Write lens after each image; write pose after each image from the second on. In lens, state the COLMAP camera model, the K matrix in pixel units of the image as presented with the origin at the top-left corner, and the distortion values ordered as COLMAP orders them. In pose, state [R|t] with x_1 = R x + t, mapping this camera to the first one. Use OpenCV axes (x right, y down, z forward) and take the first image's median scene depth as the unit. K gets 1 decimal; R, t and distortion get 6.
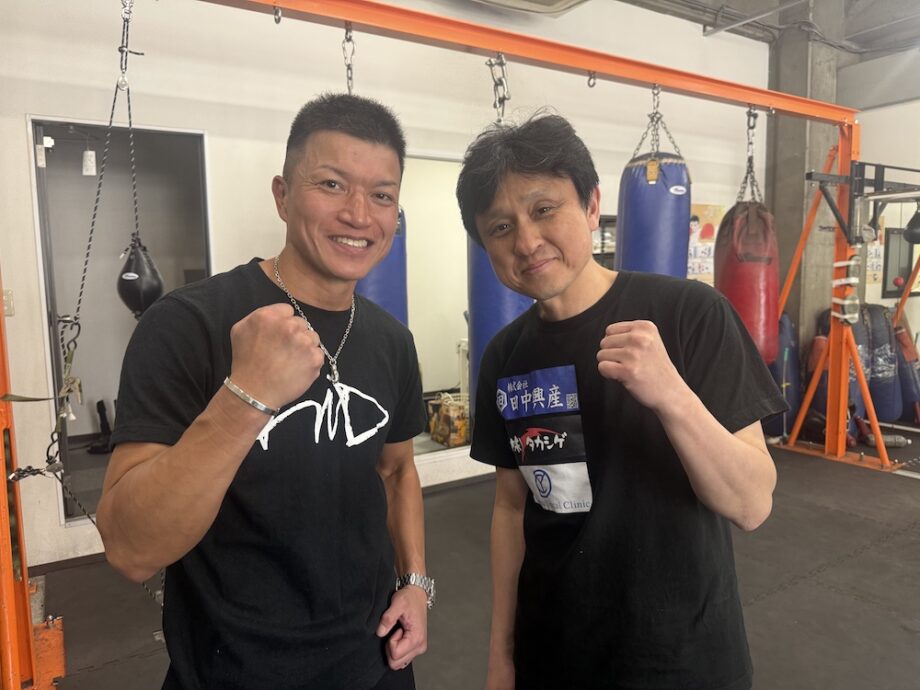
lens RADIAL K [[646.2, 0, 463.9], [0, 646.2, 346.8], [0, 0, 1]] dist [0.038388, -0.060772]
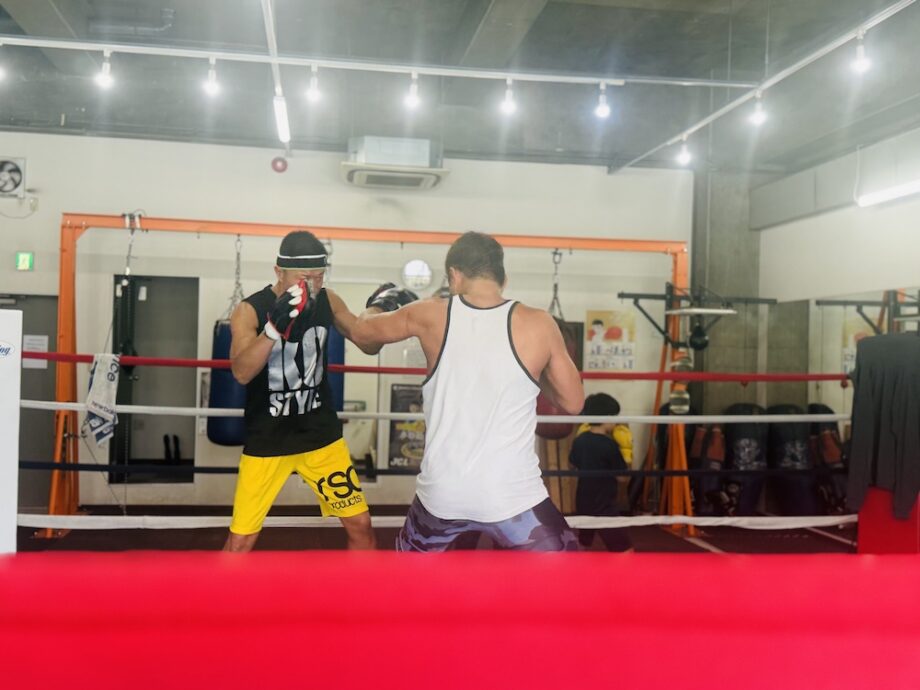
lens RADIAL K [[967.6, 0, 462.0], [0, 967.6, 350.2], [0, 0, 1]] dist [0.120074, 0.000000]
pose [[0.925091, 0.028743, -0.378656, 1.038774], [-0.075783, 0.991048, -0.109915, 0.087884], [0.372107, 0.130377, 0.918988, -0.939051]]
